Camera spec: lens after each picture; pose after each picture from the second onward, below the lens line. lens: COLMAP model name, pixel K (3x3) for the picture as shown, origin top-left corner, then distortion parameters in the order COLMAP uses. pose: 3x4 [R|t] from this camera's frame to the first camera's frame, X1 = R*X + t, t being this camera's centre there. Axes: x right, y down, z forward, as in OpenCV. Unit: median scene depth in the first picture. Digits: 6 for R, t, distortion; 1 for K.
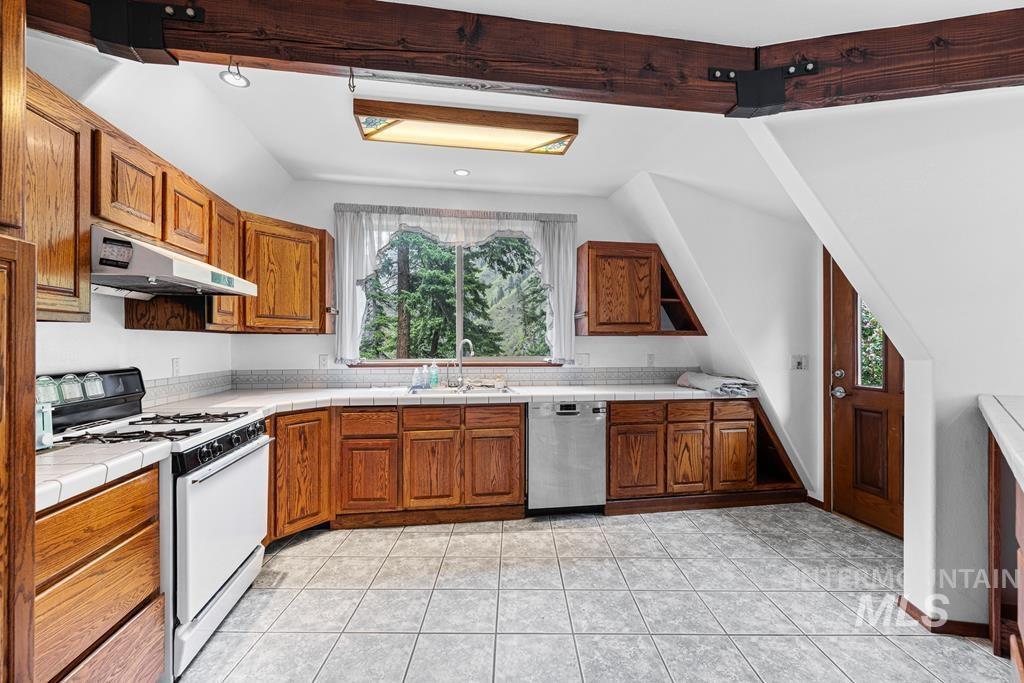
lens RADIAL K [[432.7, 0, 514.5], [0, 432.7, 346.6], [0, 0, 1]] dist [-0.001960, -0.000117]
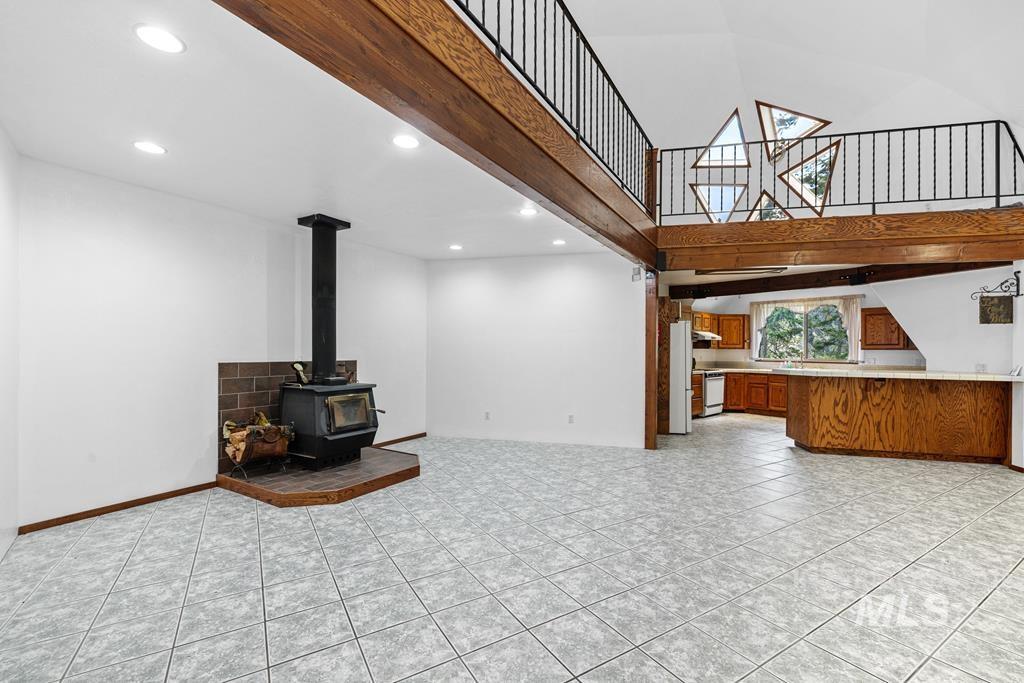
lens RADIAL K [[432.7, 0, 514.5], [0, 432.7, 346.6], [0, 0, 1]] dist [-0.001960, -0.000117]
pose [[0.525413, 0.000634, -0.850847, 1.262744], [-0.011788, 0.999909, -0.006534, -0.009306], [0.850766, 0.013462, 0.525373, -1.910654]]
